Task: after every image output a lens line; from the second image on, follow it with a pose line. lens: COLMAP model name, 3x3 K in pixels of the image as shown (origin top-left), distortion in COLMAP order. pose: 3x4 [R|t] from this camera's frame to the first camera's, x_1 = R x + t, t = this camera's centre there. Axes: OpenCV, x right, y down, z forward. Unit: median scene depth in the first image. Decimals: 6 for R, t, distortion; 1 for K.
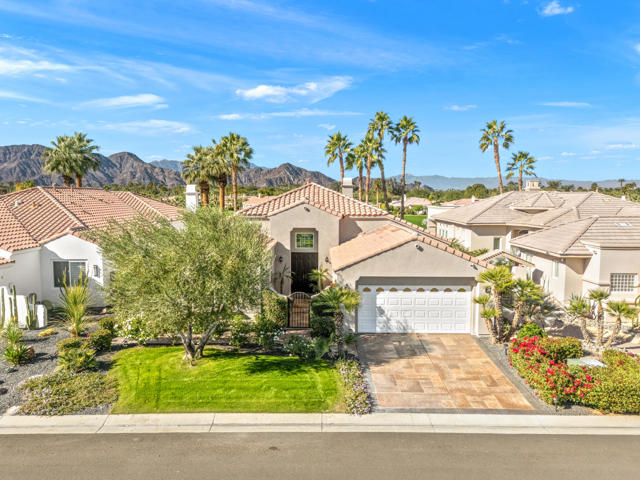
lens RADIAL K [[470.8, 0, 320.0], [0, 470.8, 240.0], [0, 0, 1]] dist [0.074825, -0.066956]
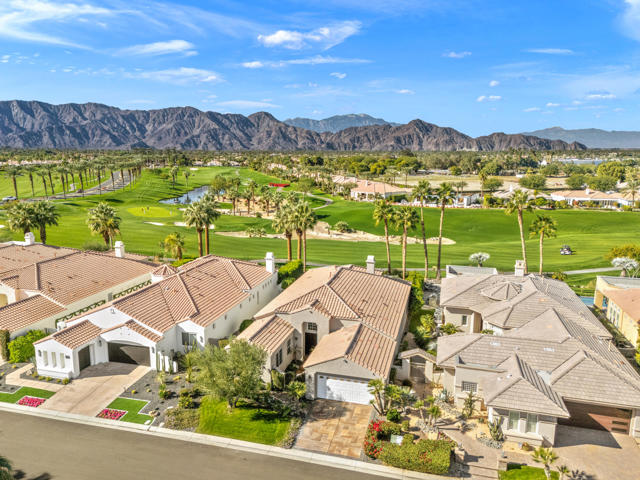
lens RADIAL K [[470.8, 0, 320.0], [0, 470.8, 240.0], [0, 0, 1]] dist [0.074825, -0.066956]
pose [[0.964705, 0.051482, -0.258252, 0.563557], [-0.028380, 0.995317, 0.092402, -0.631684], [0.261800, -0.081812, 0.961648, -0.826187]]
